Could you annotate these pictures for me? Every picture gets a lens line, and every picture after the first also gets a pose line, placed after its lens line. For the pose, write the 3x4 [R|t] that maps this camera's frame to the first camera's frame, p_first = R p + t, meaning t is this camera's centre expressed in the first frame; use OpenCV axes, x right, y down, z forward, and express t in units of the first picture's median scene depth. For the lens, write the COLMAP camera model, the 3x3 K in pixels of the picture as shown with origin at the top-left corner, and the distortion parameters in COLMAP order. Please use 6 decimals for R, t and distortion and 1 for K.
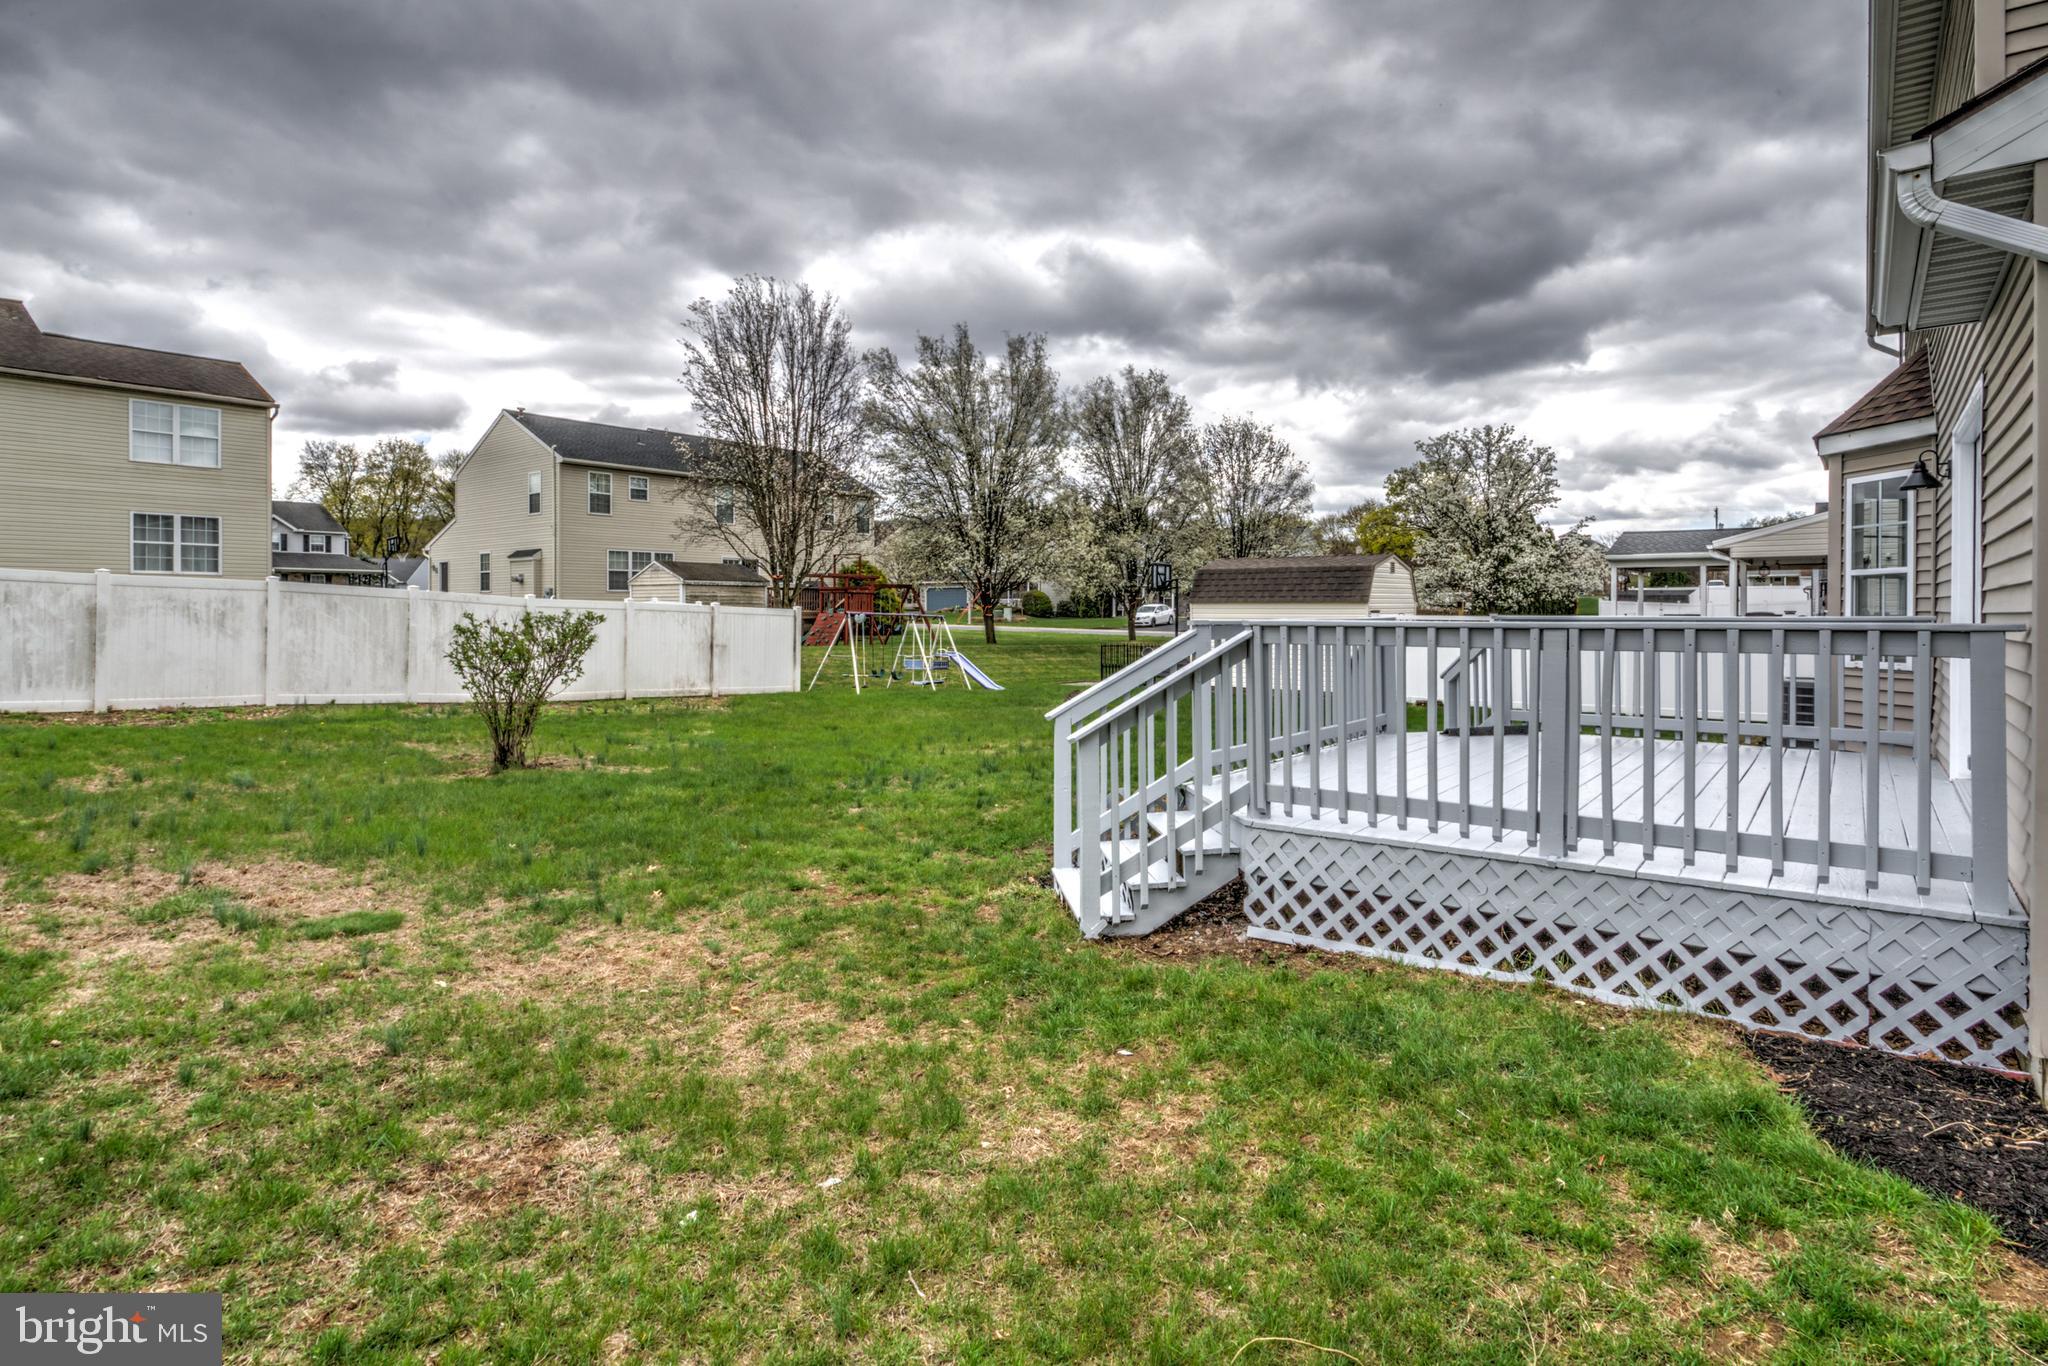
lens RADIAL K [[1003.0, 0, 1028.4], [0, 1003.0, 656.6], [0, 0, 1]] dist [-0.001857, 0.000732]
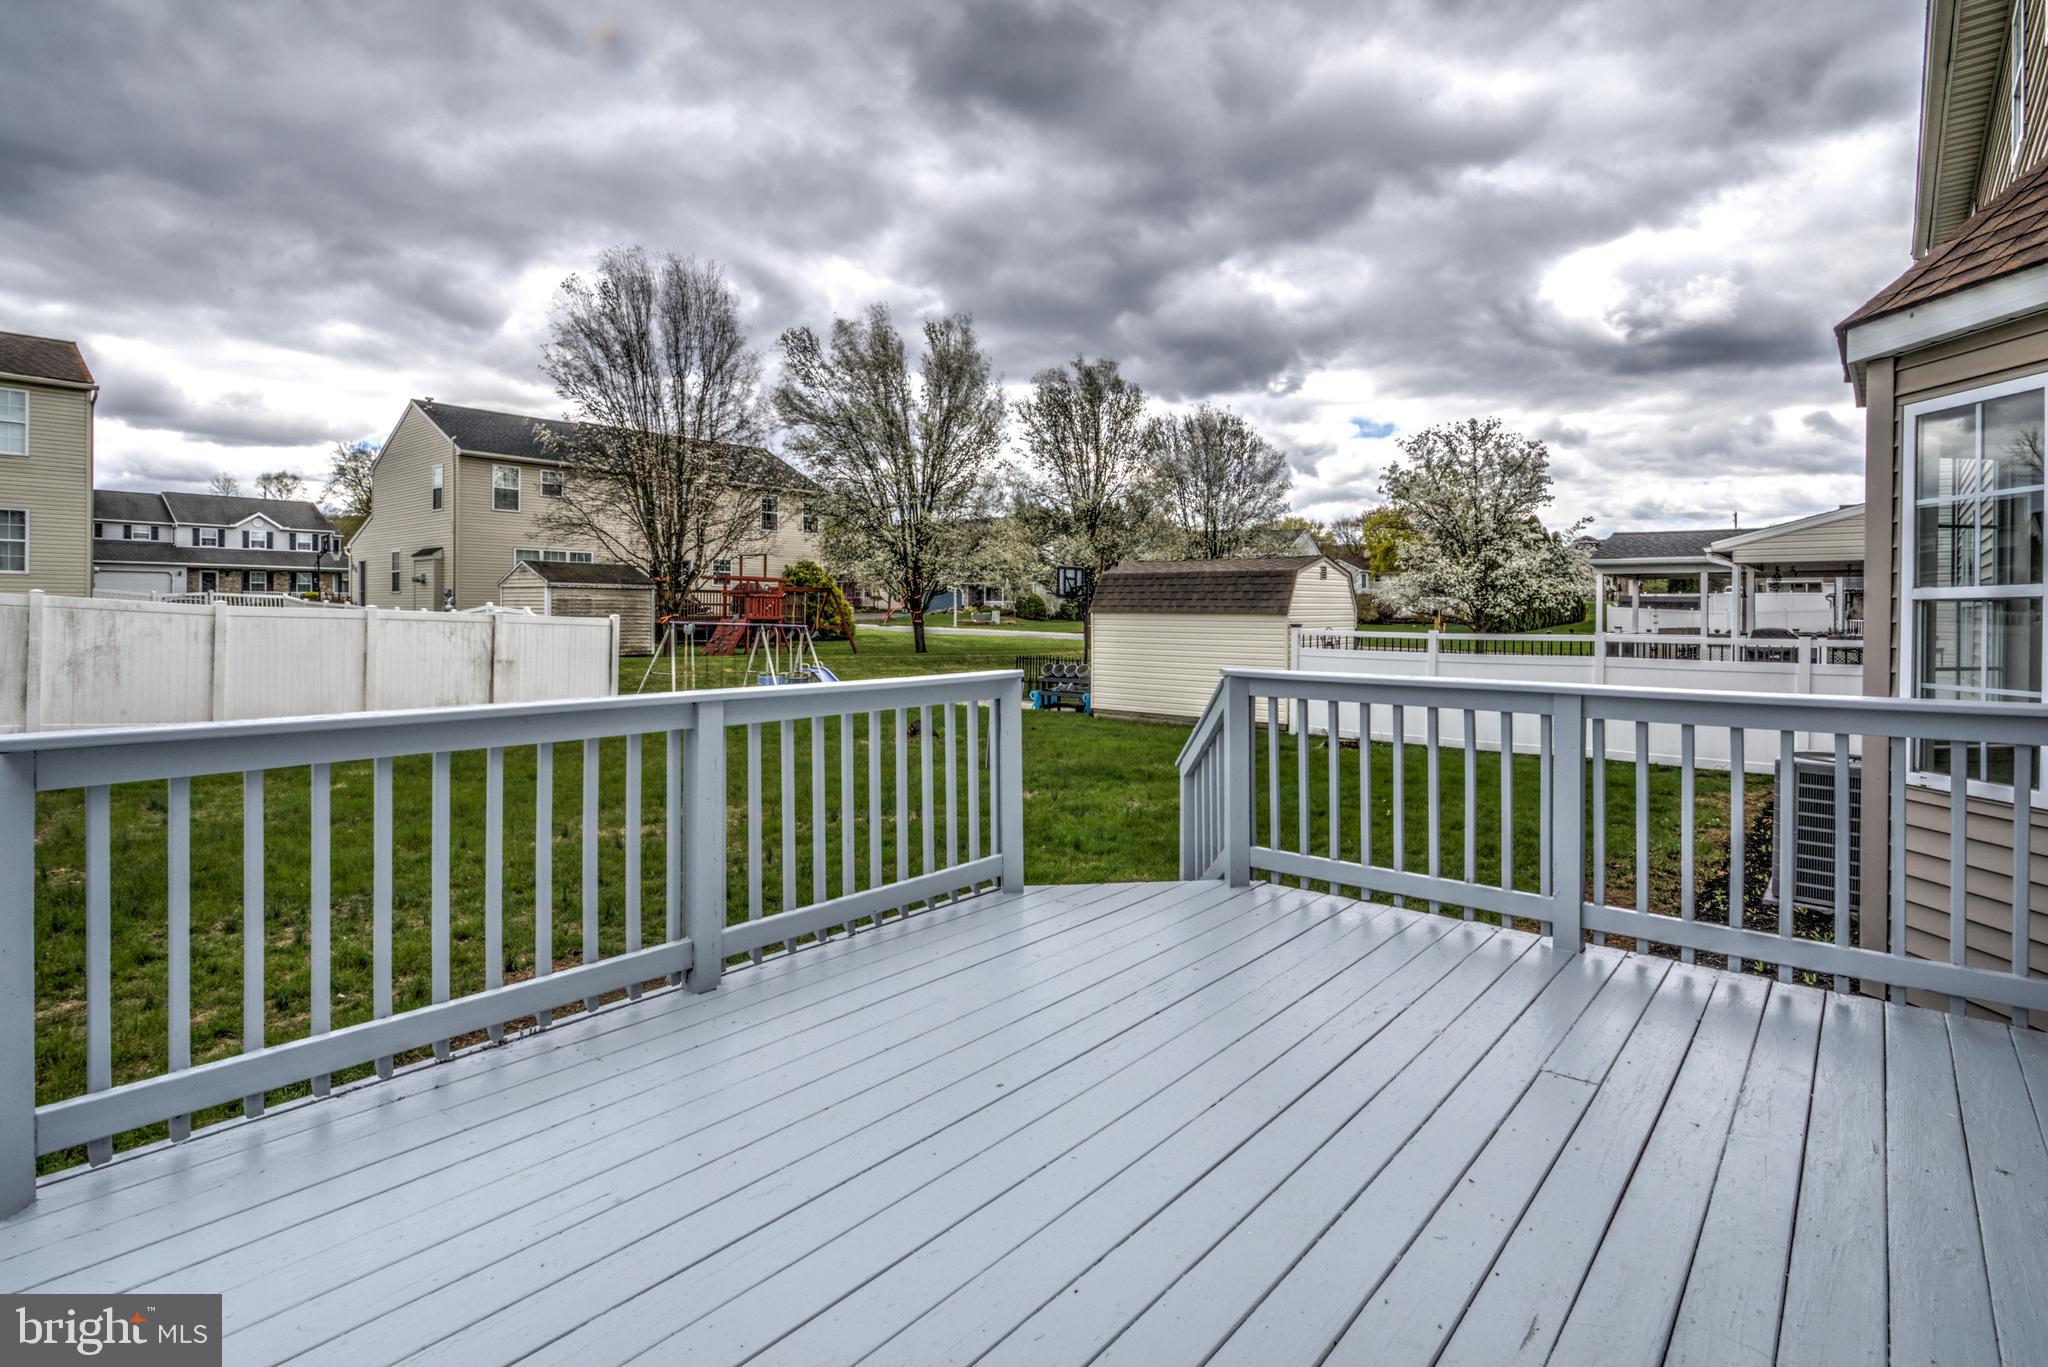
lens RADIAL K [[982.9, 0, 1022.7], [0, 982.9, 629.1], [0, 0, 1]] dist [0.000538, 0.000020]
pose [[0.999606, 0.006686, -0.027279, 0.079149], [-0.007447, 0.999584, -0.027867, -0.009818], [0.027081, 0.028060, 0.999239, 0.101479]]
